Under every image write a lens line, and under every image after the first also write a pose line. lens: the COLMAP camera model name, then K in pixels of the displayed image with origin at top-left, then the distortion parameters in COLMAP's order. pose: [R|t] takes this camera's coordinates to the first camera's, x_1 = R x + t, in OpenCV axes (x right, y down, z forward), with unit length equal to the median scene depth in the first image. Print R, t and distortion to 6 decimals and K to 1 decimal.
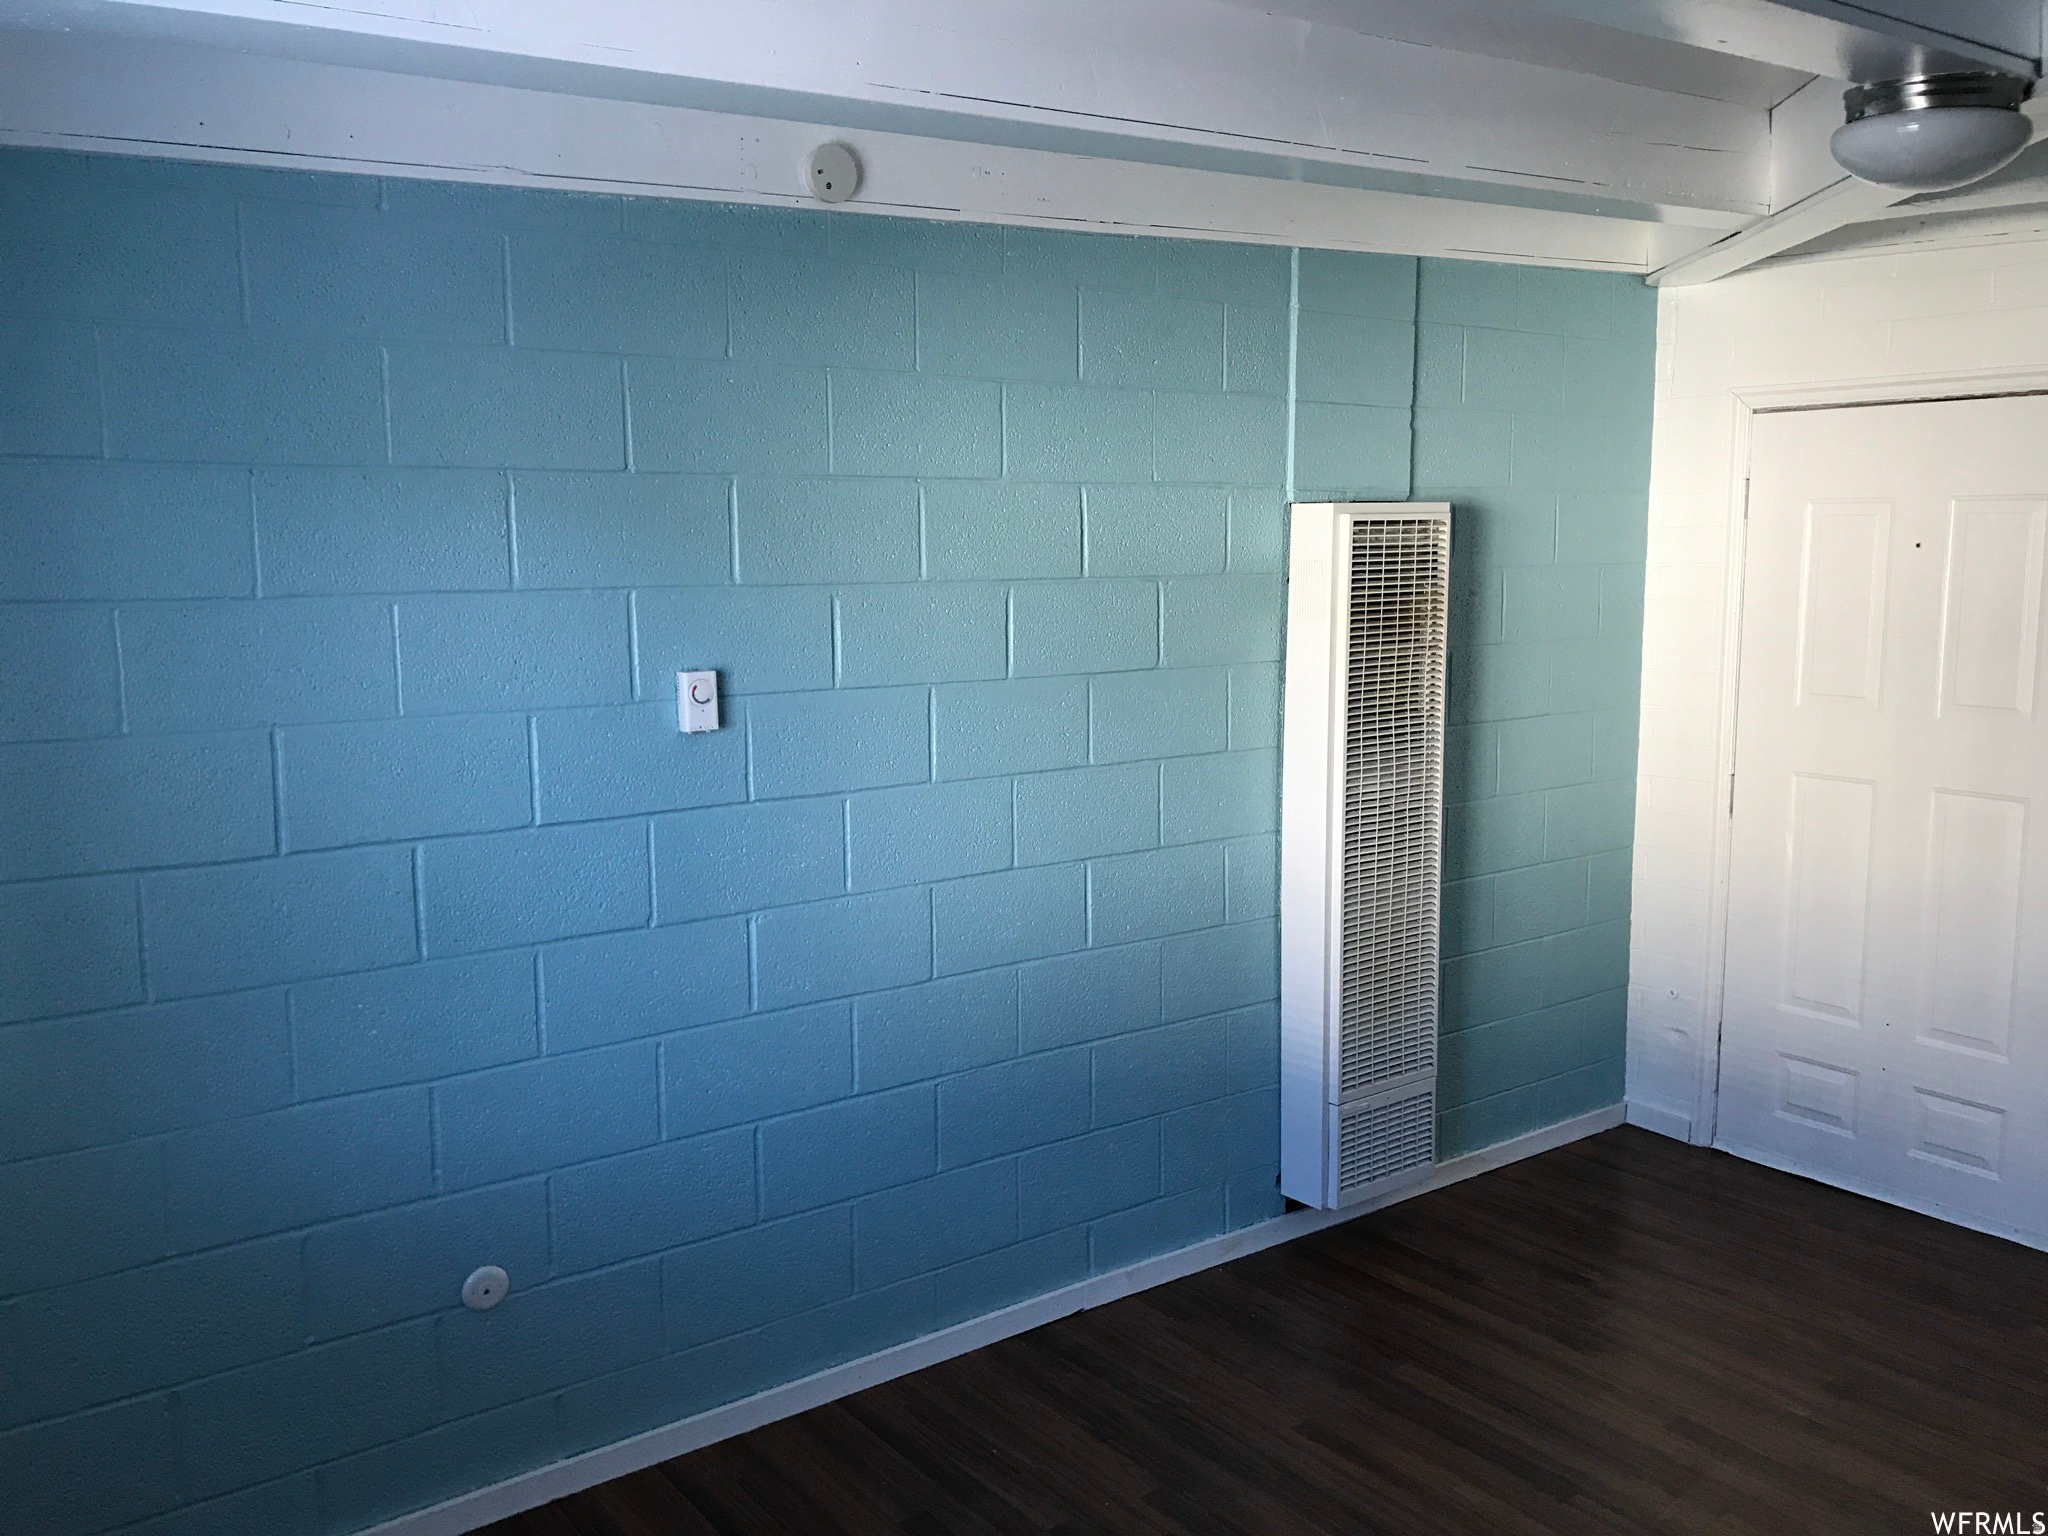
lens RADIAL K [[1675.5, 0, 999.2], [0, 1675.5, 747.7], [0, 0, 1]] dist [0.074394, -0.187436]
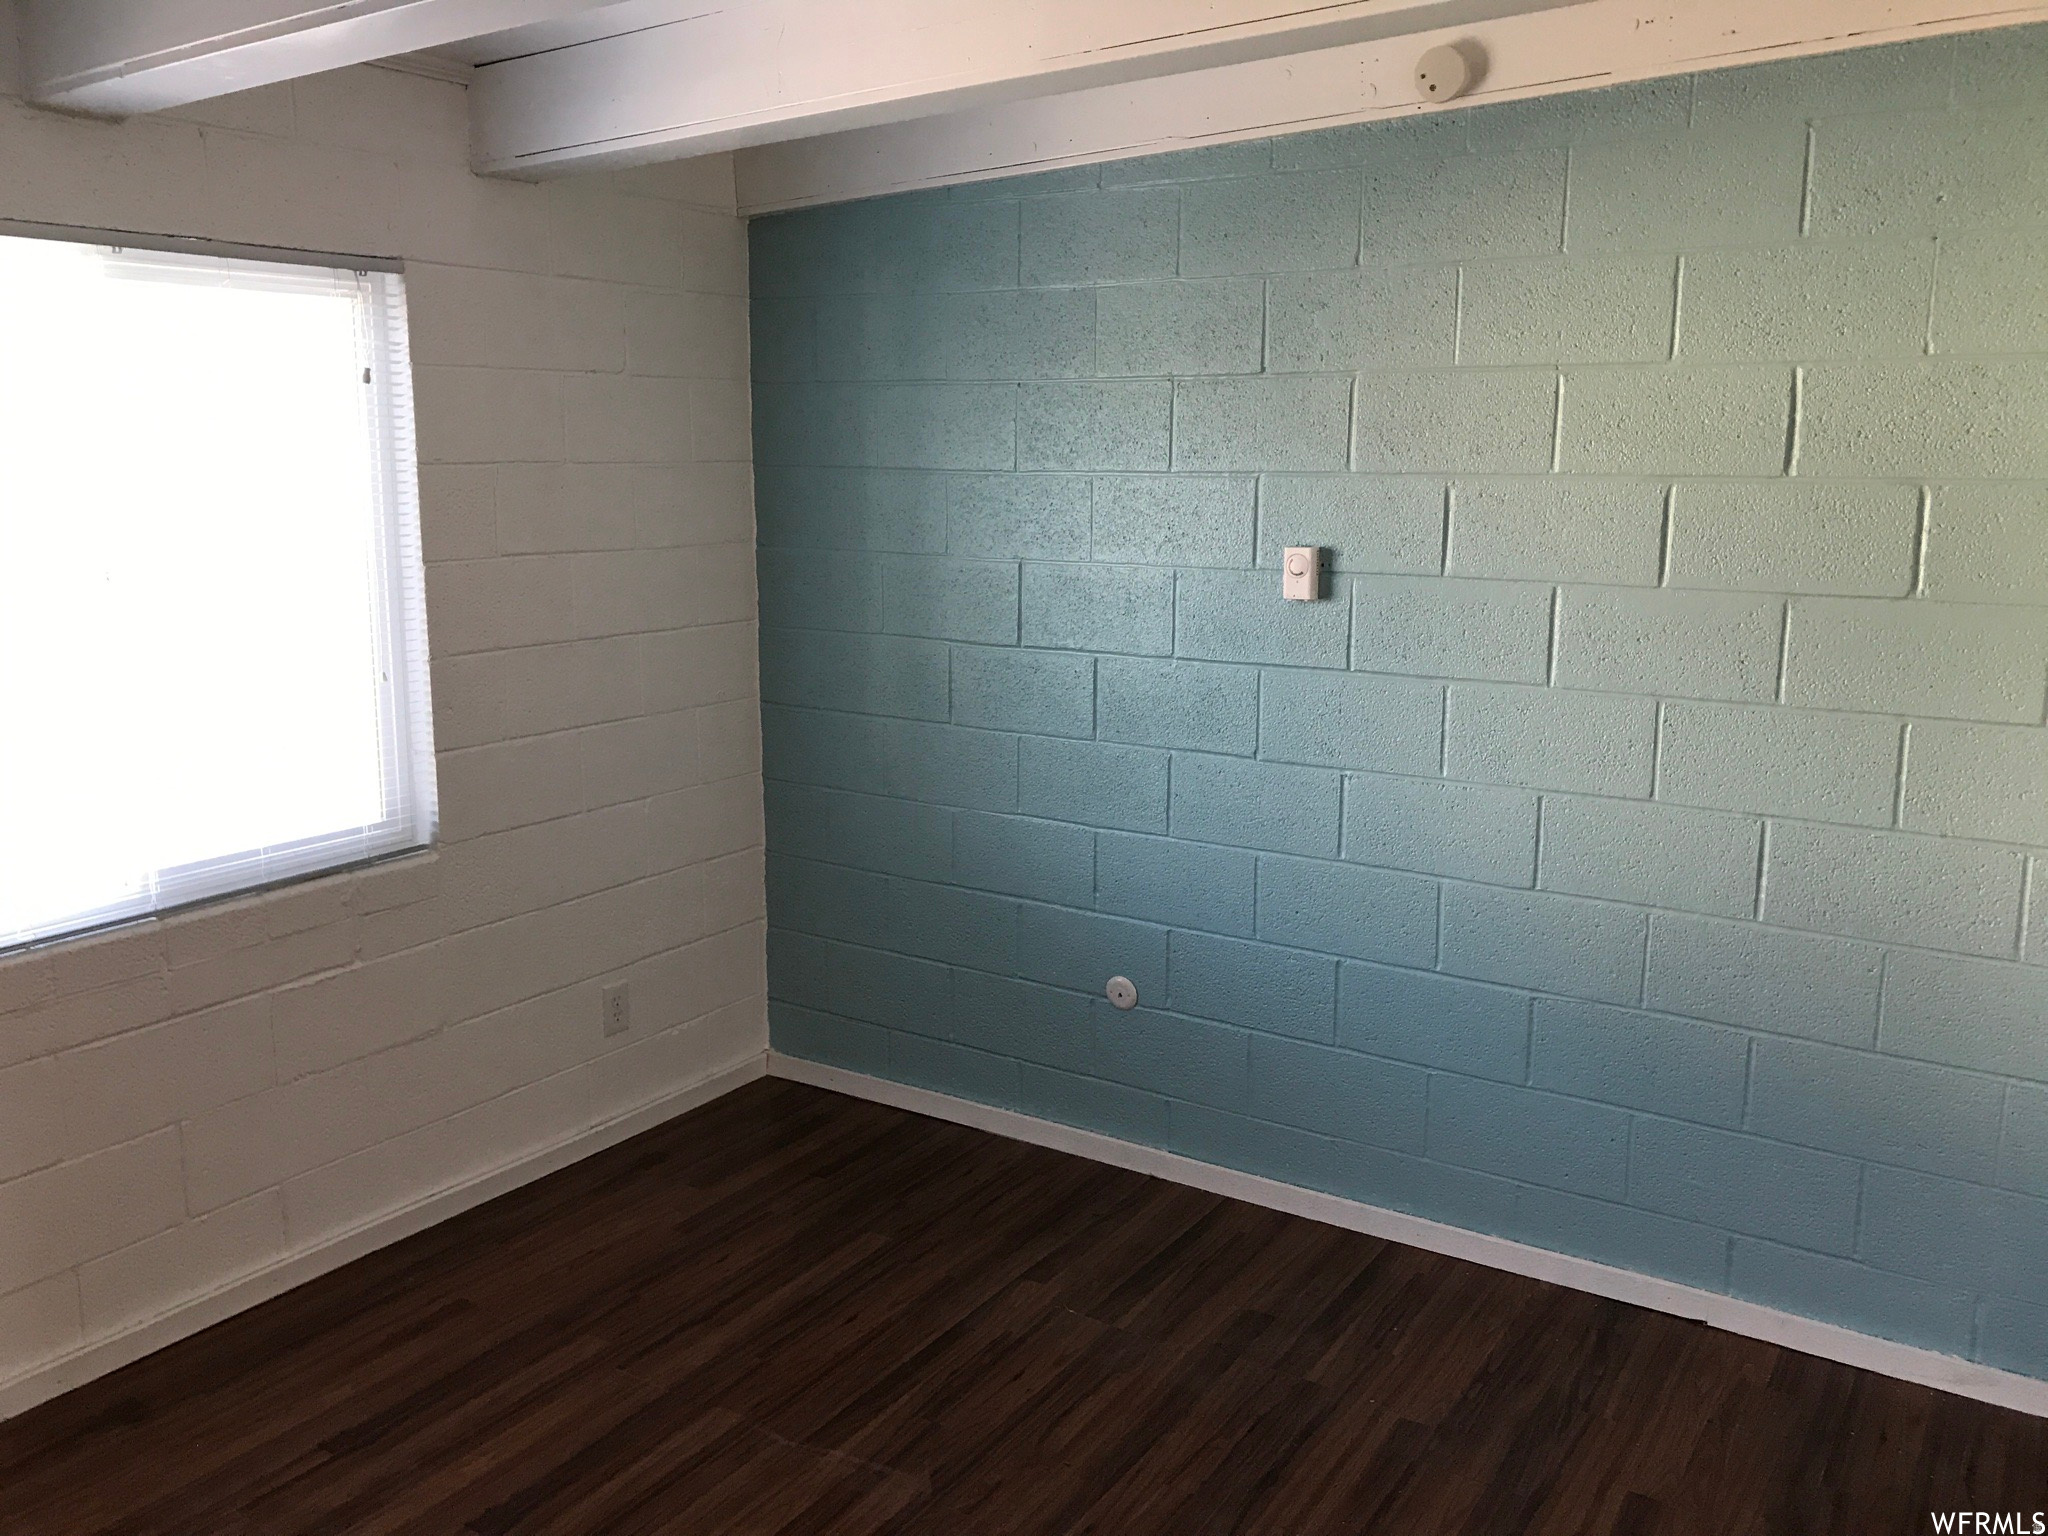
lens RADIAL K [[1685.3, 0, 1013.3], [0, 1685.3, 744.0], [0, 0, 1]] dist [0.051869, -0.068264]
pose [[0.342854, 0.168499, -0.924153, 0.821659], [-0.119543, 0.983609, 0.134990, -0.044213], [0.931751, 0.064195, 0.357378, 0.397811]]
